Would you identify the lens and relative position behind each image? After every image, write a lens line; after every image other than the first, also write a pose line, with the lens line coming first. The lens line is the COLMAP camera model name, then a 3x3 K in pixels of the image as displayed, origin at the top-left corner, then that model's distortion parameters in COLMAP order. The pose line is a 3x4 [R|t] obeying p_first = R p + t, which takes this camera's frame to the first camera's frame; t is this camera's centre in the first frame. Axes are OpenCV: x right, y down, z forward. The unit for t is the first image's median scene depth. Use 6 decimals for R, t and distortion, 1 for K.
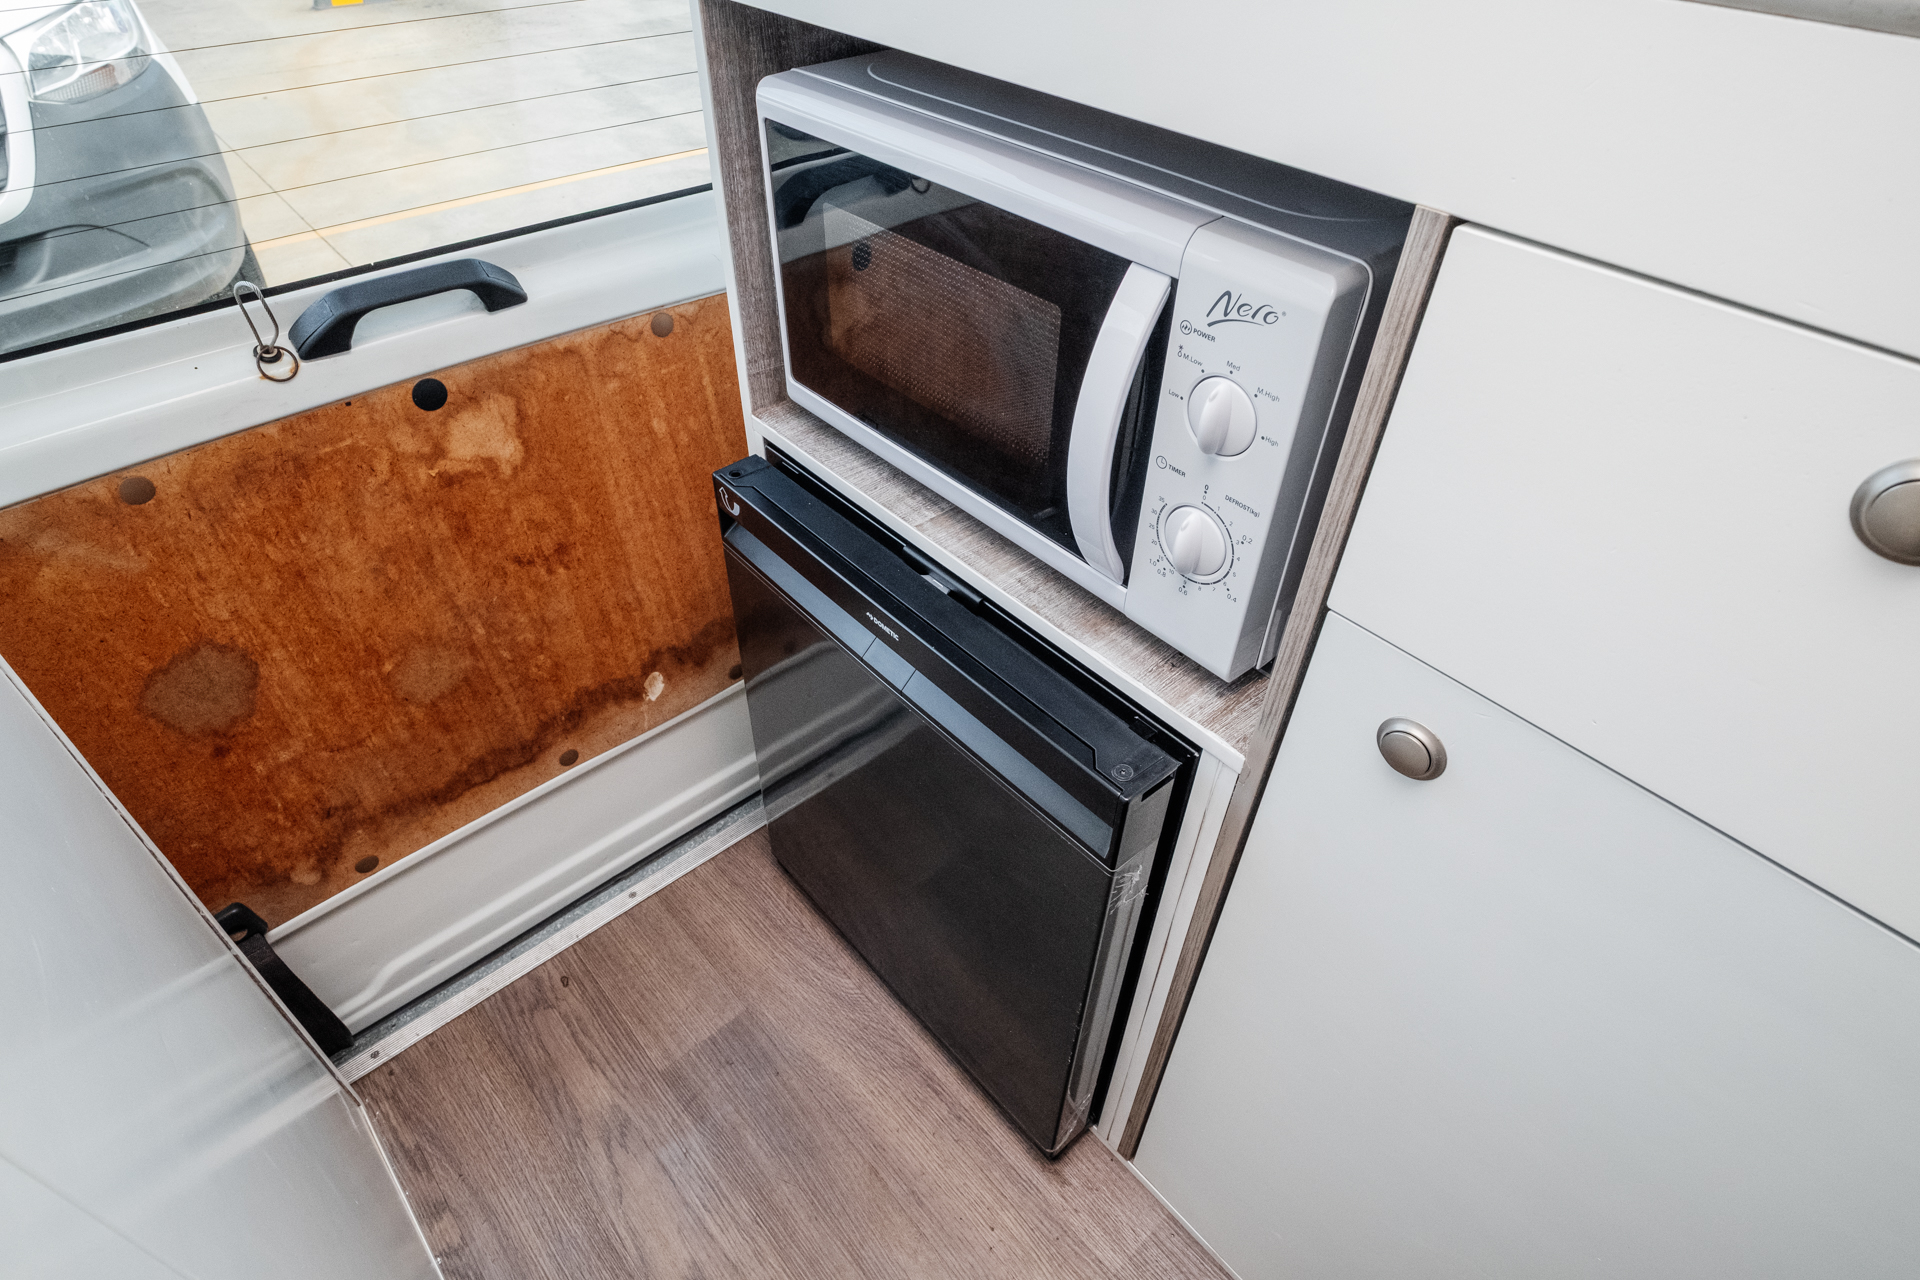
lens RADIAL K [[1007.2, 0, 967.6], [0, 1007.2, 637.1], [0, 0, 1]] dist [-0.016698, -0.000627]
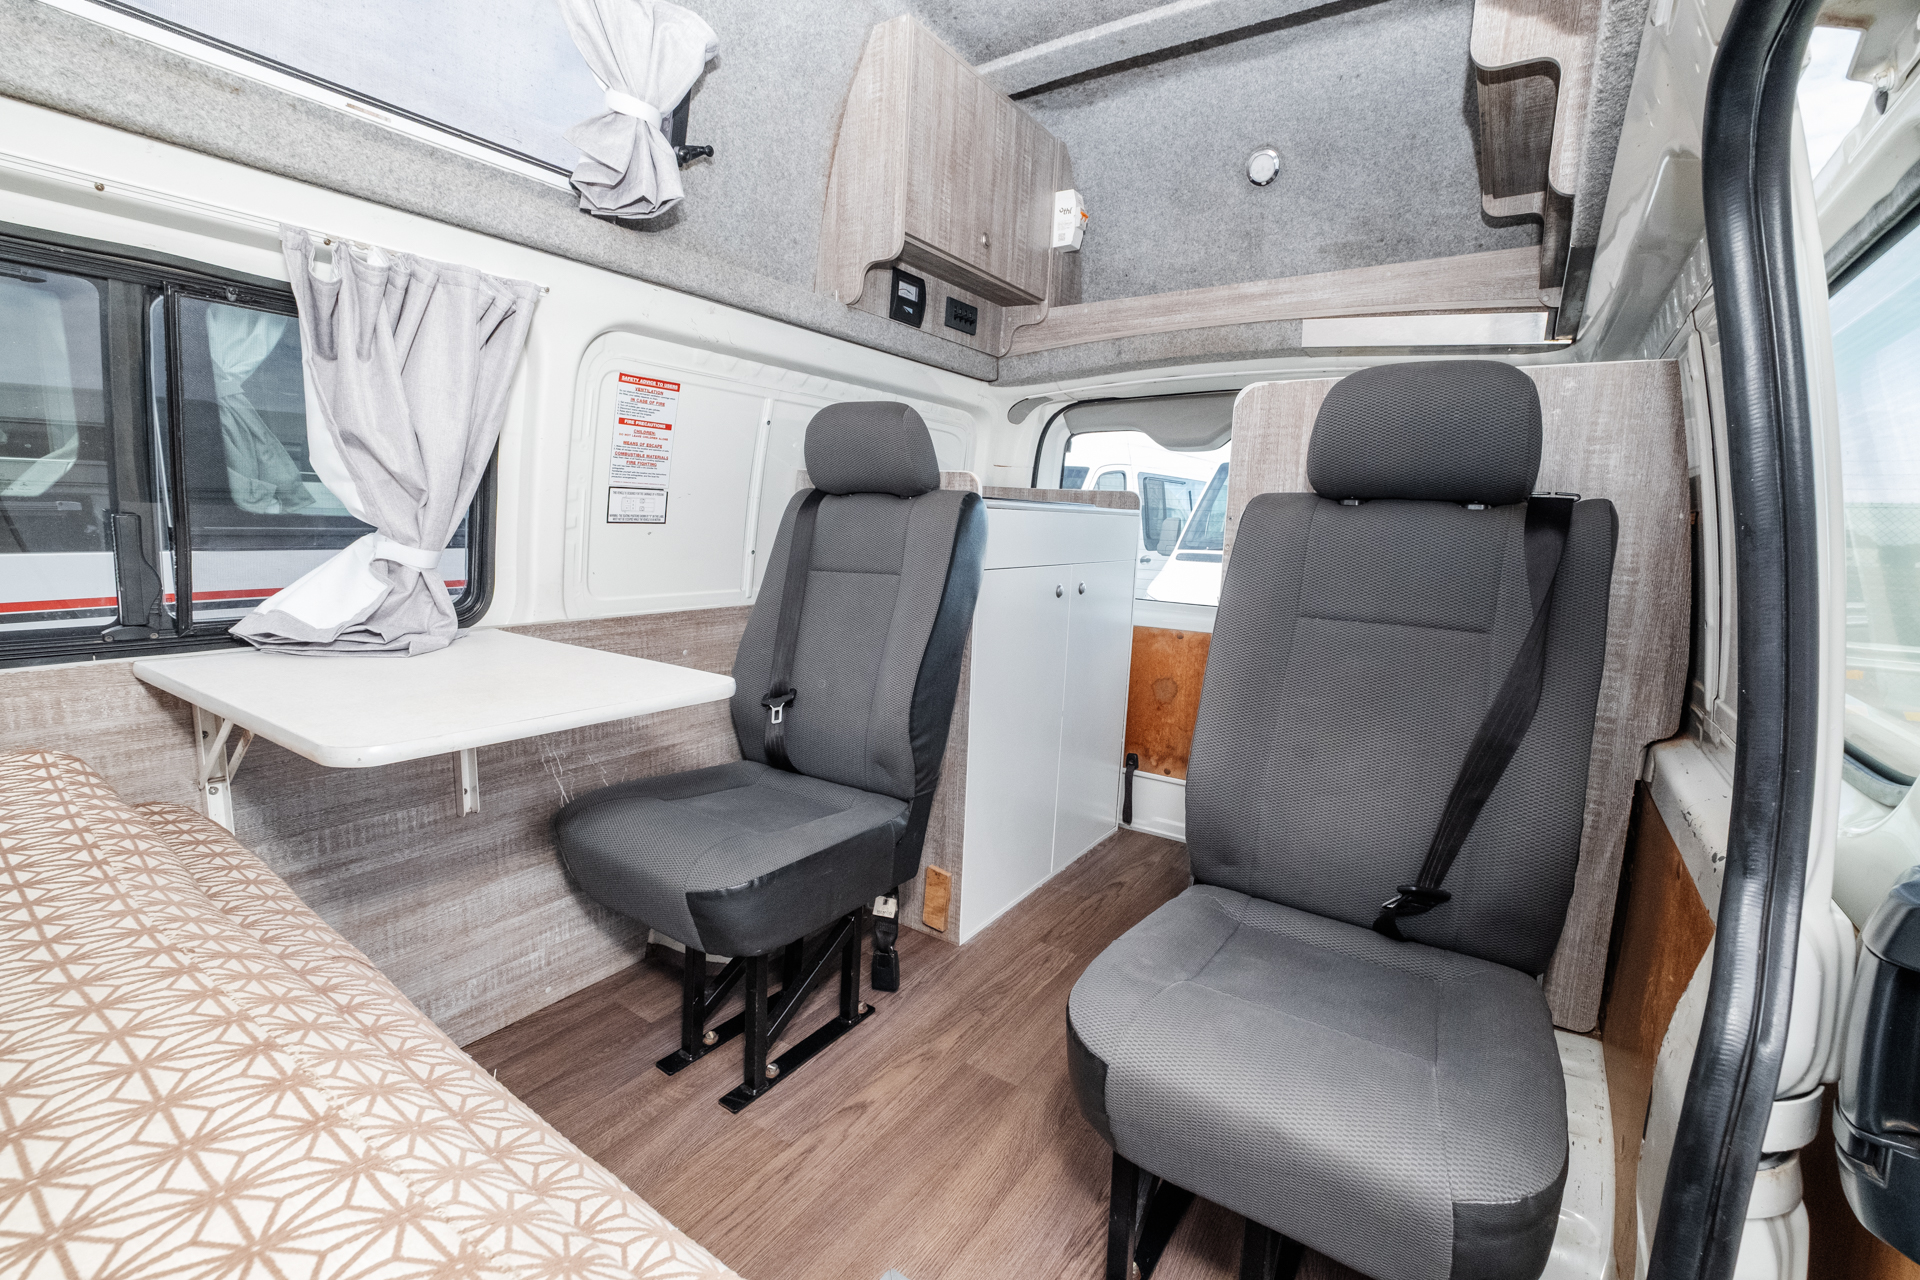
lens RADIAL K [[827.1, 0, 963.0], [0, 827.1, 640.7], [0, 0, 1]] dist [-0.002691, -0.001286]
pose [[0.244308, 0.121654, -0.962036, 1.860089], [-0.670018, 0.738364, -0.076780, 0.604486], [0.700992, 0.663339, 0.261899, -0.449985]]
